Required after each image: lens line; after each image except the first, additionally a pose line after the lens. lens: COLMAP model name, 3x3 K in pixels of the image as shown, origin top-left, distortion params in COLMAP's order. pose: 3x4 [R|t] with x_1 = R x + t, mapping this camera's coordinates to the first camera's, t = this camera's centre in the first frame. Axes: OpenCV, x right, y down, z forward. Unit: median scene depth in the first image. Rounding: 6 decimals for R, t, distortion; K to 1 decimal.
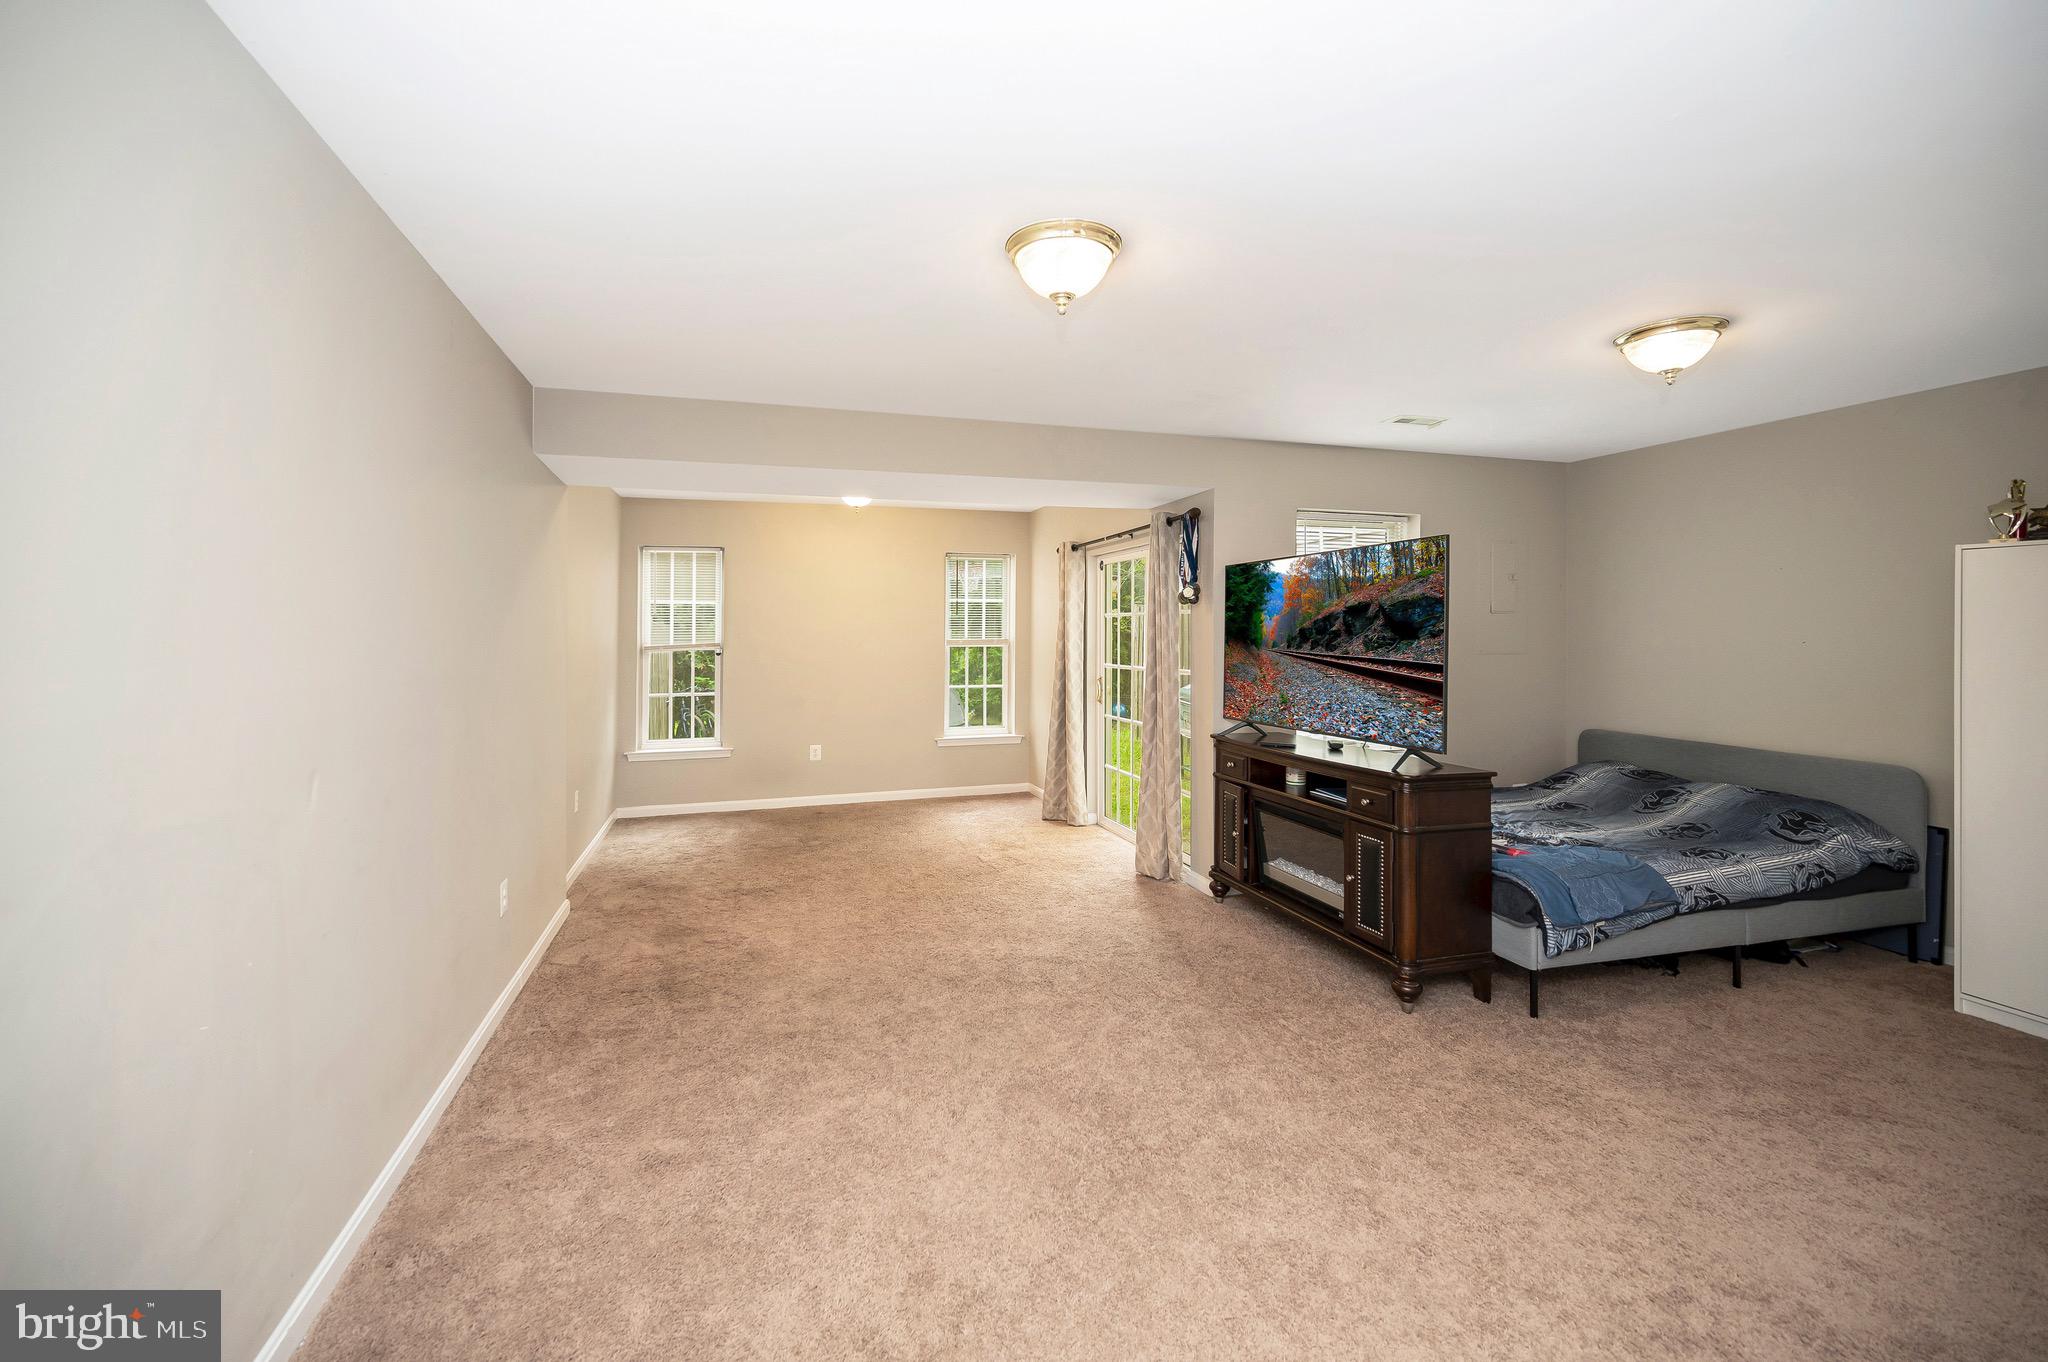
lens RADIAL K [[836.3, 0, 972.1], [0, 836.3, 629.5], [0, 0, 1]] dist [0.004998, -0.002035]
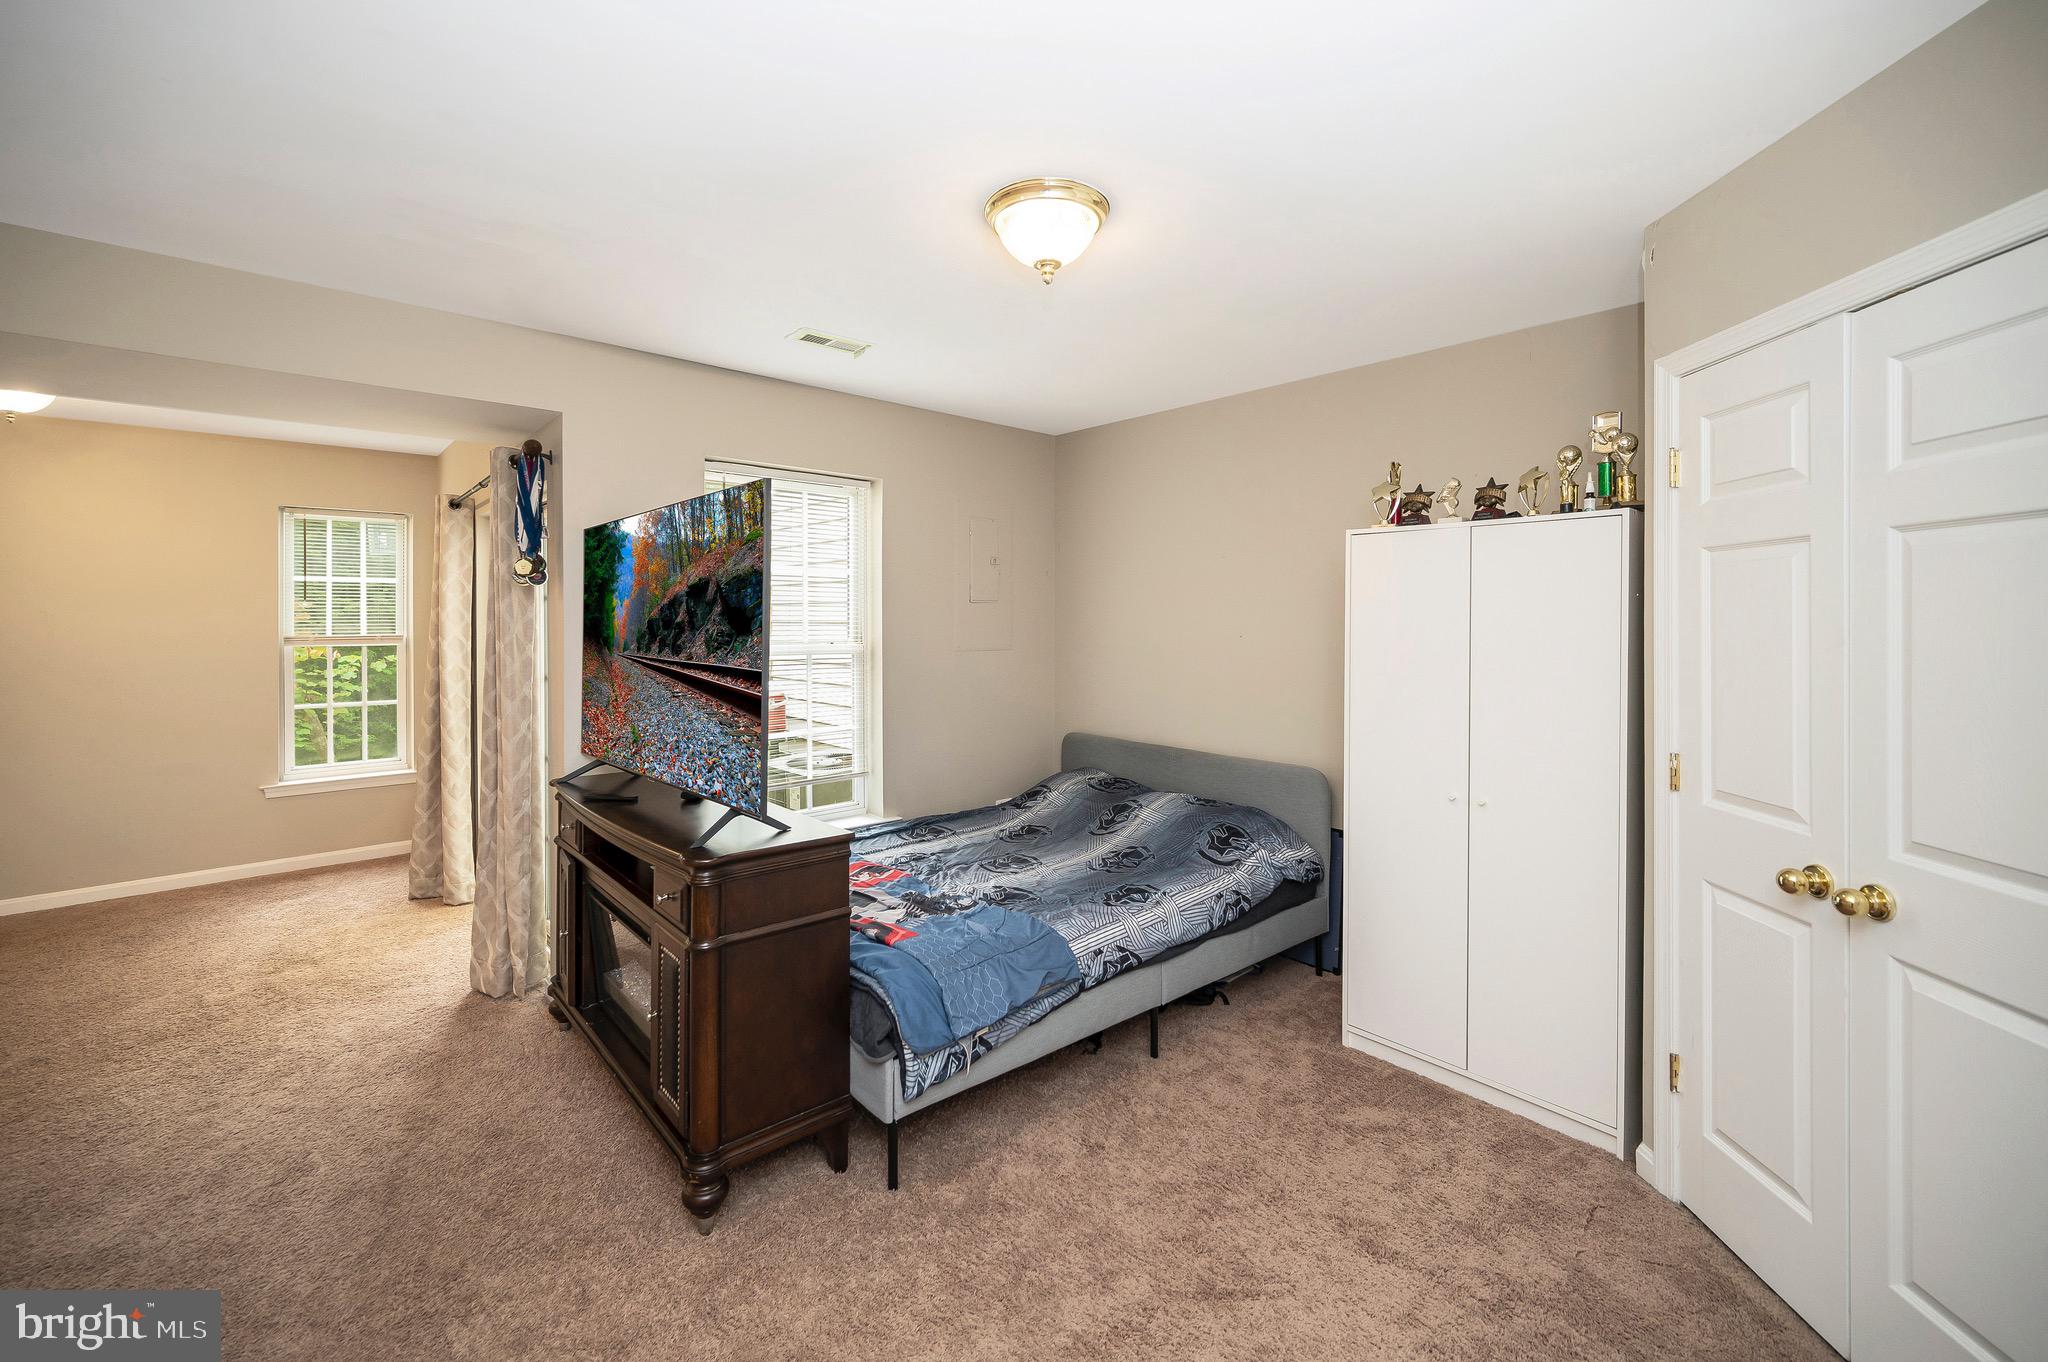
lens RADIAL K [[836.3, 0, 1008.3], [0, 836.3, 626.0], [0, 0, 1]] dist [0.004998, -0.002035]
pose [[0.905940, -0.002089, 0.423402, 0.409994], [-0.000662, 0.999980, 0.006349, -0.002363], [-0.423407, -0.006032, 0.905920, 0.299787]]
